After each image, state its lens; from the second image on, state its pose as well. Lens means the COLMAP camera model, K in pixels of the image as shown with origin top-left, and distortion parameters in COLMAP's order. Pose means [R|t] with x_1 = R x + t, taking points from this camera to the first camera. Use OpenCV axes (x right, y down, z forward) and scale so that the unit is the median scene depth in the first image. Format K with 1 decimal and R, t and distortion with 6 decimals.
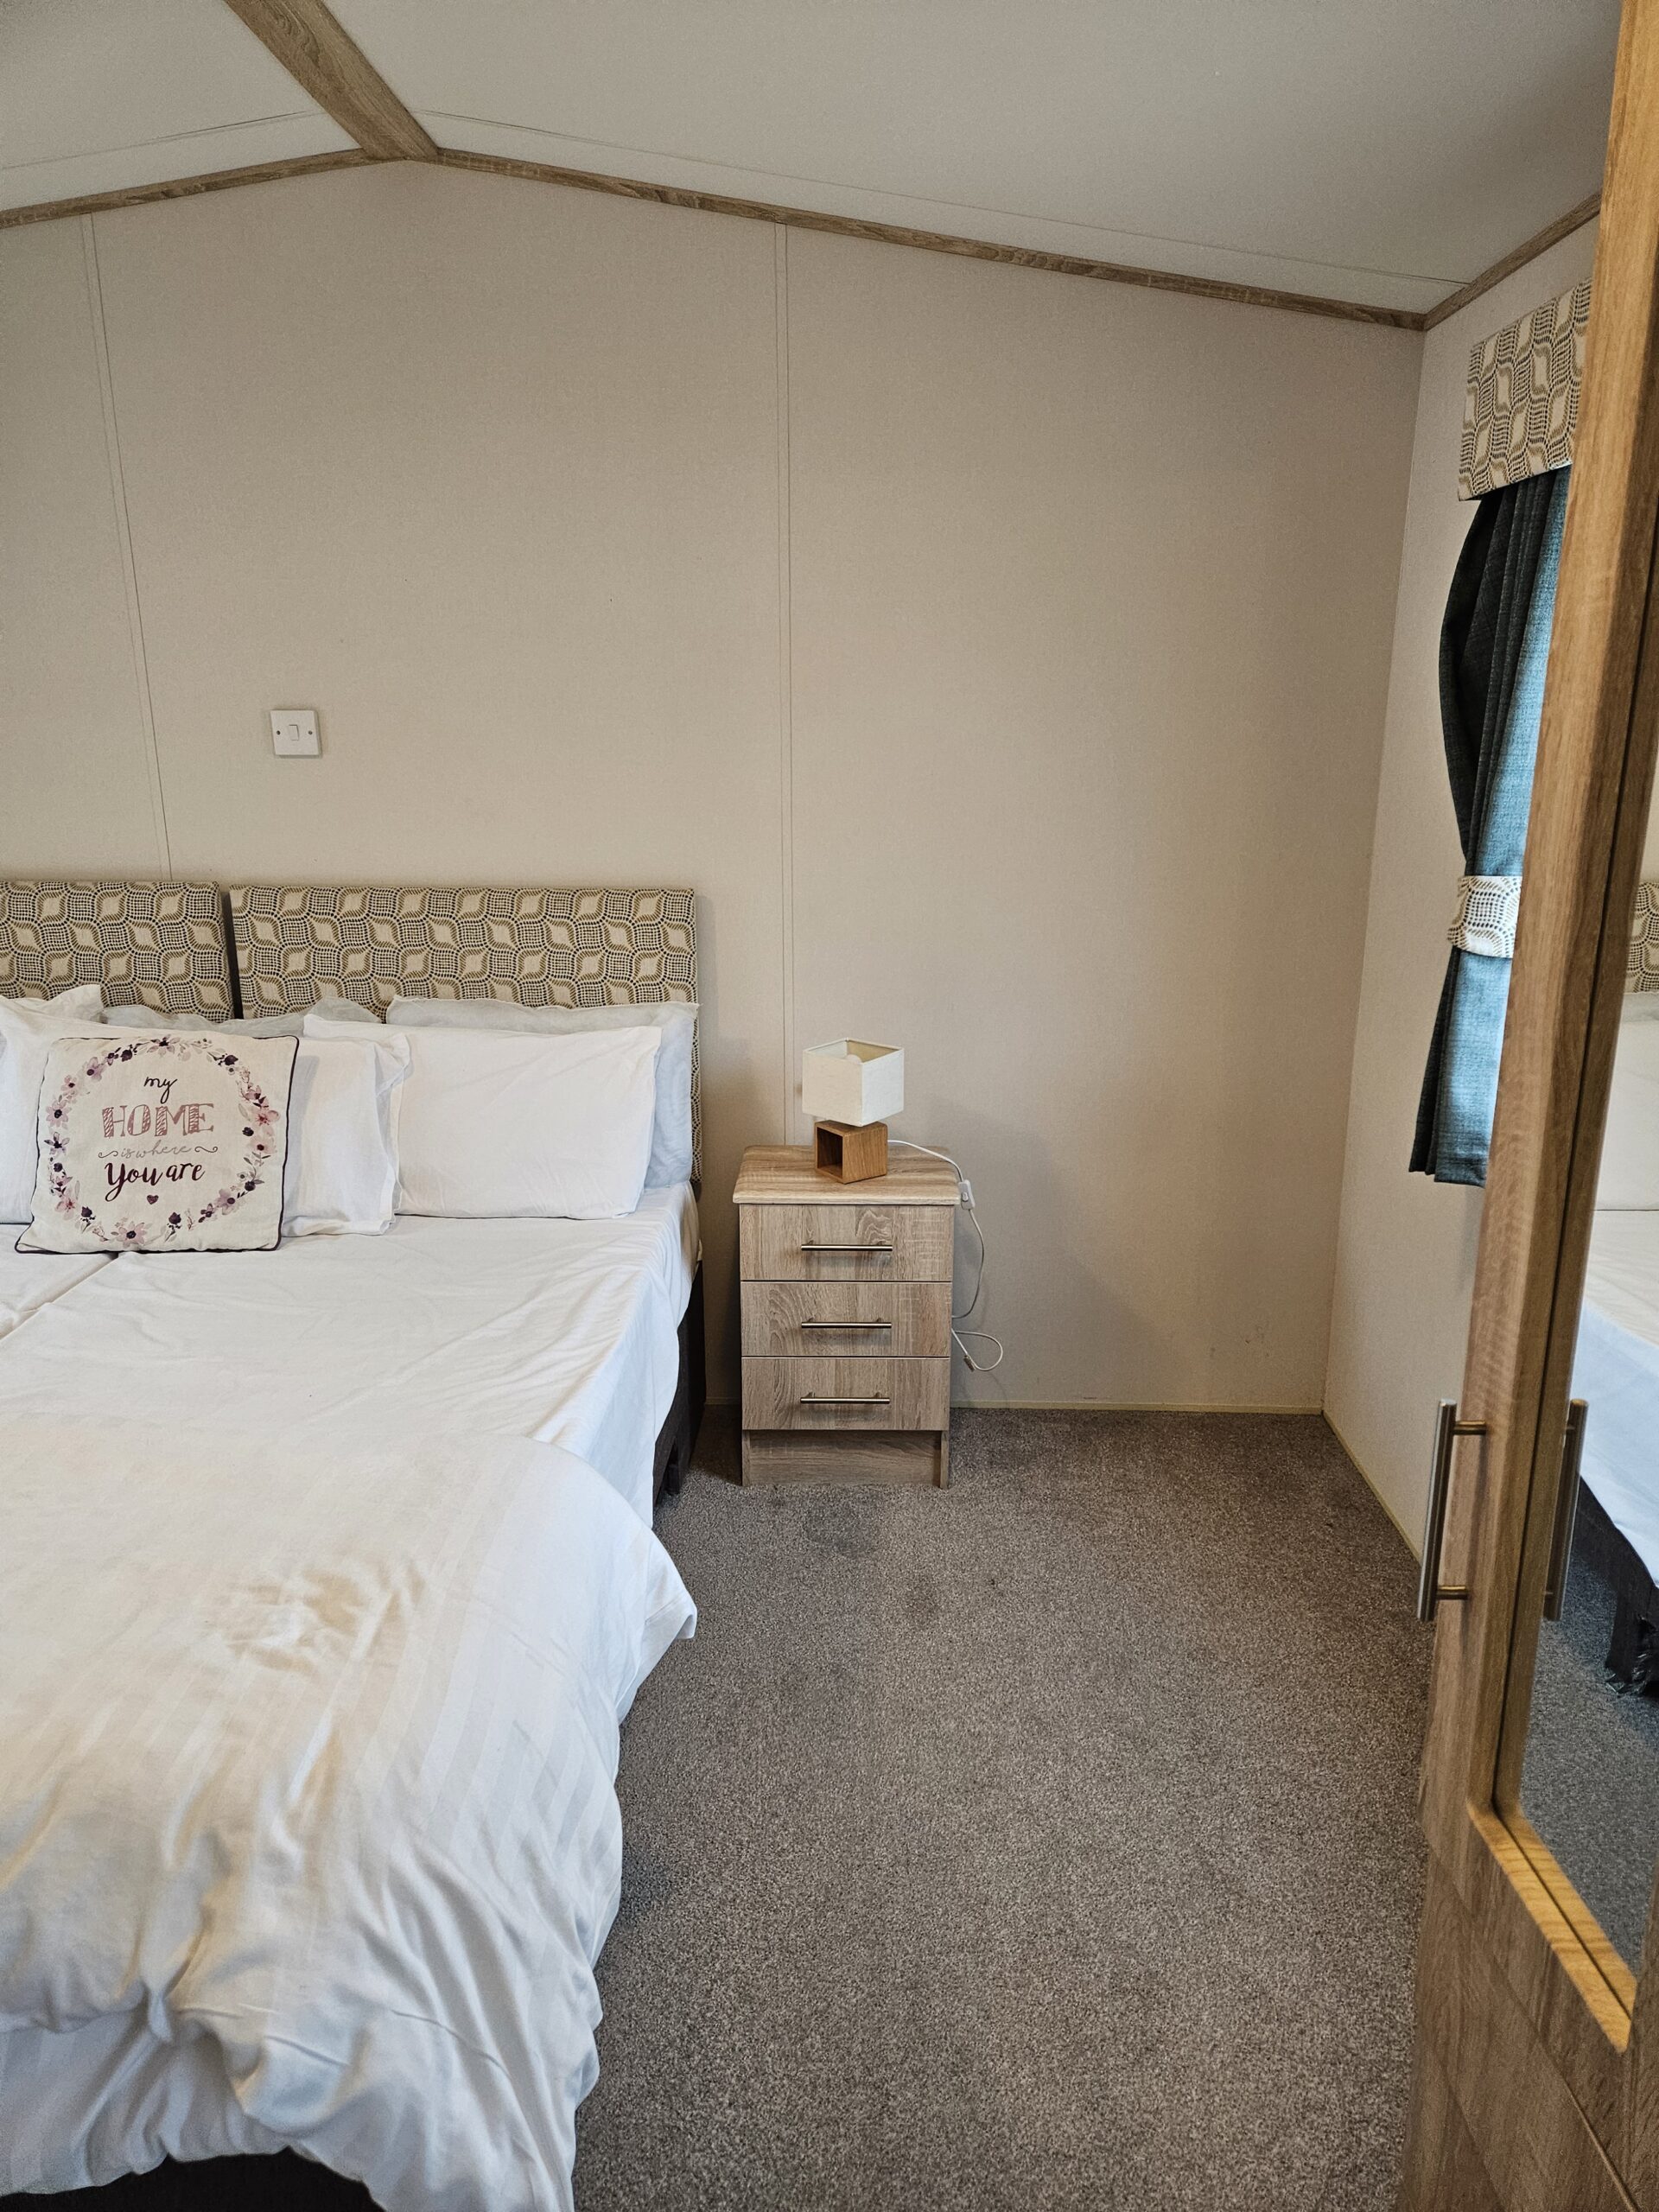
lens RADIAL K [[1480.4, 0, 838.2], [0, 1480.4, 1118.0], [0, 0, 1]] dist [0.093346, -0.077418]
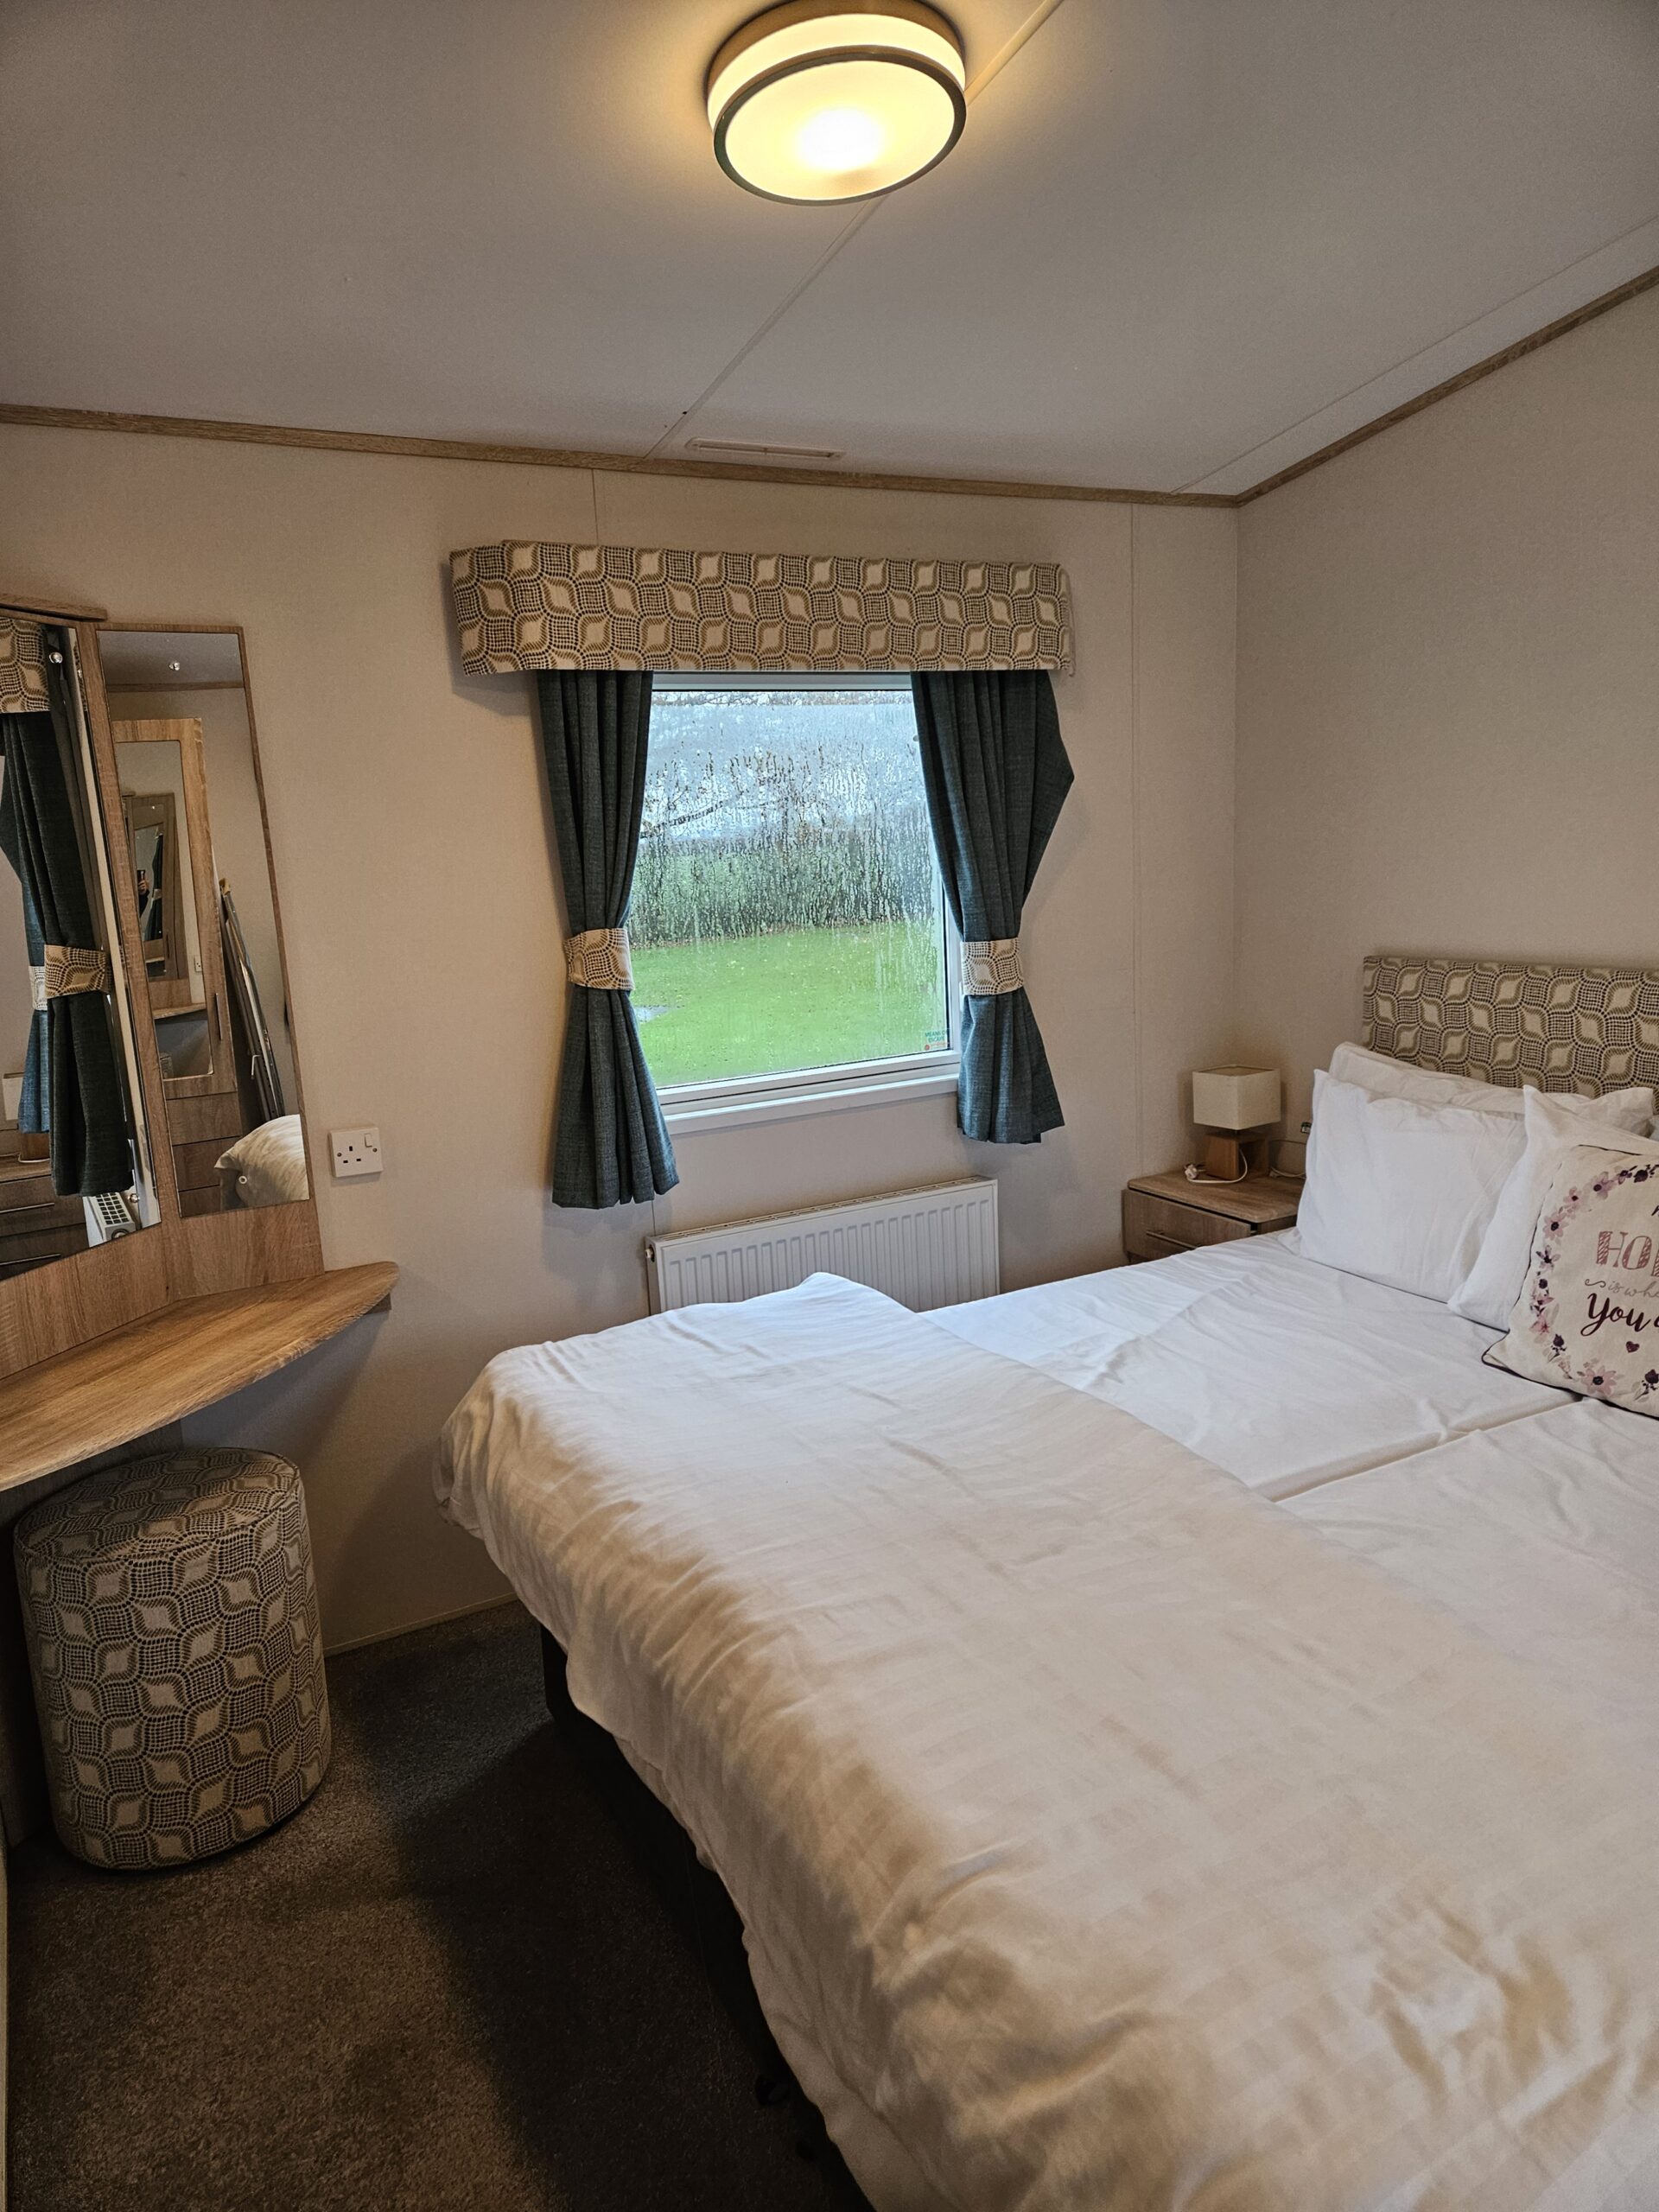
lens RADIAL K [[1480.4, 0, 796.4], [0, 1480.4, 1154.2], [0, 0, 1]] dist [0.093346, -0.077418]
pose [[0.495482, 0.159309, -0.853884, 0.022411], [-0.177988, 0.980799, 0.079707, -0.036790], [0.850187, 0.112488, 0.514323, 0.147001]]
